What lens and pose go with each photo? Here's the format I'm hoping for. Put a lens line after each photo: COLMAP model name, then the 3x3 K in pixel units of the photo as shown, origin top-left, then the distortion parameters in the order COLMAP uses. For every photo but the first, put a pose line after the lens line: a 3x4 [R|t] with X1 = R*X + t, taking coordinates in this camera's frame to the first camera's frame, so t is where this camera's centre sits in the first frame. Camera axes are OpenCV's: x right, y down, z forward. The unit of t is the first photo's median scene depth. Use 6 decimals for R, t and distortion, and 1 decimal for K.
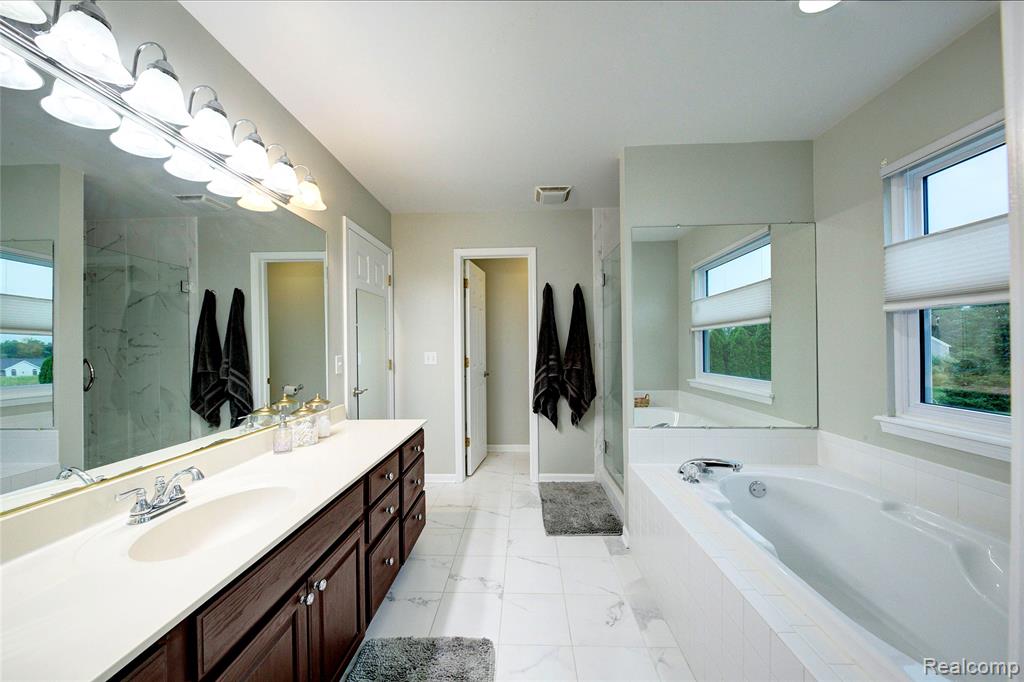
lens RADIAL K [[352.4, 0, 512.7], [0, 352.4, 346.0], [0, 0, 1]] dist [0.006125, -0.005092]
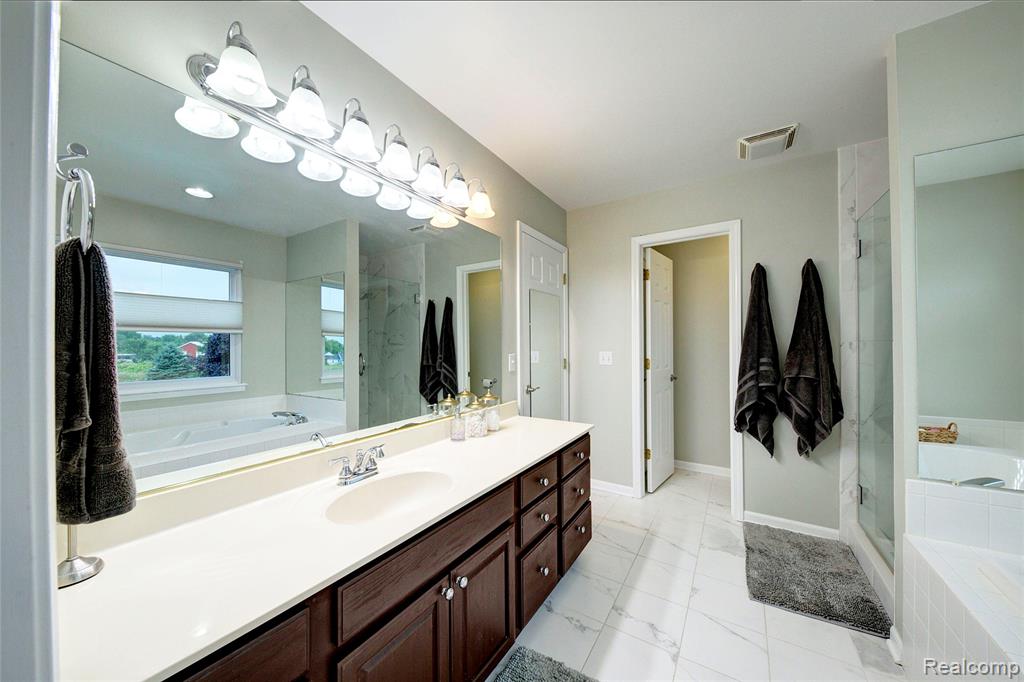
lens RADIAL K [[352.4, 0, 509.1], [0, 352.4, 345.0], [0, 0, 1]] dist [0.006125, -0.005092]
pose [[0.857804, 0.004276, -0.513959, 0.031802], [-0.004149, 0.999990, 0.001395, -0.000377], [0.513960, 0.000936, 0.857813, 0.074588]]
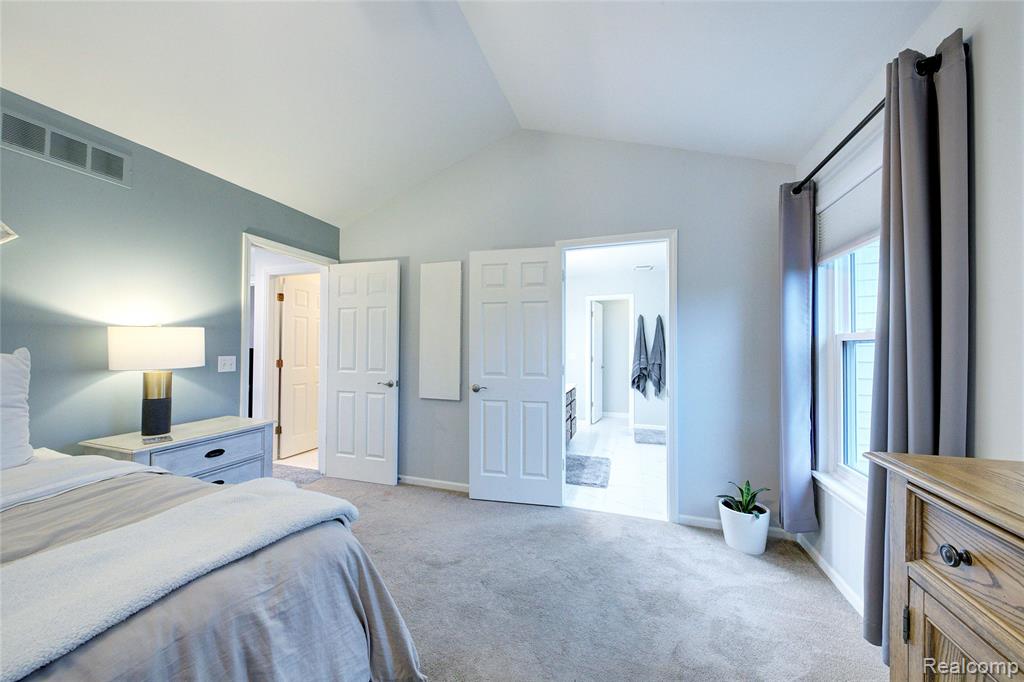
lens RADIAL K [[352.4, 0, 511.3], [0, 352.4, 346.7], [0, 0, 1]] dist [0.006125, -0.005092]
pose [[0.955628, 0.011154, -0.294364, 0.001660], [-0.014015, 0.999873, -0.007613, 0.005442], [0.294242, 0.011400, 0.955663, -0.935761]]
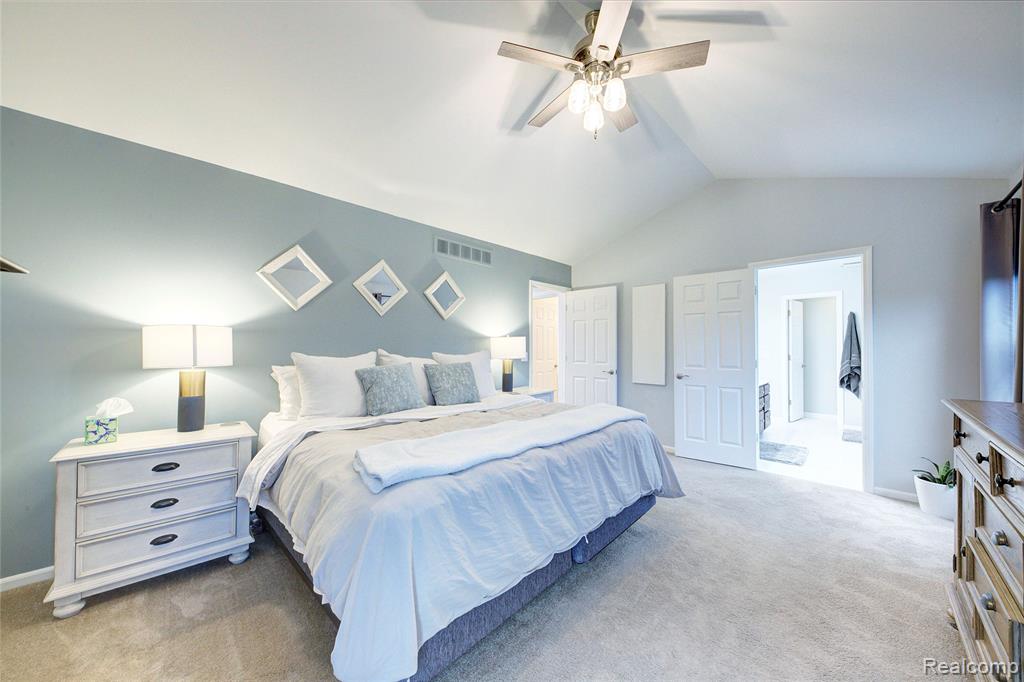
lens RADIAL K [[352.4, 0, 510.3], [0, 352.4, 344.4], [0, 0, 1]] dist [0.006125, -0.005092]
pose [[0.727440, 0.003476, -0.686162, 0.075648], [-0.010382, 0.999928, -0.005941, 0.007315], [0.686093, 0.011446, 0.727424, -1.463966]]
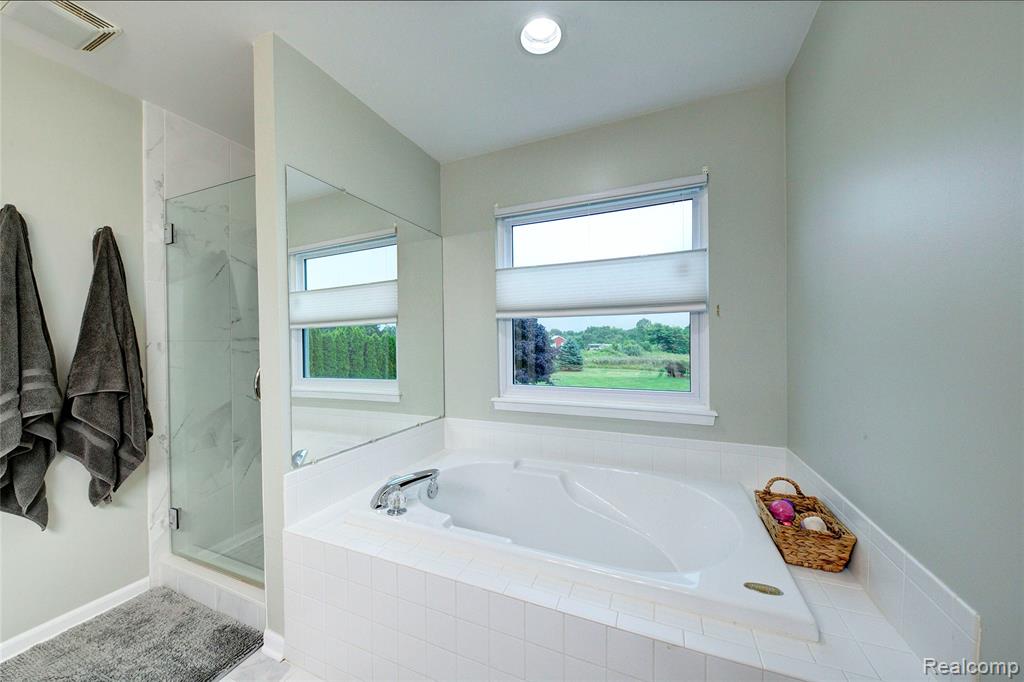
lens RADIAL K [[352.4, 0, 503.8], [0, 352.4, 344.9], [0, 0, 1]] dist [0.006125, -0.005092]
pose [[0.349816, -0.001237, 0.936818, -0.101767], [0.009725, 0.999950, -0.002311, 0.003247], [-0.936768, 0.009919, 0.349810, 0.296938]]
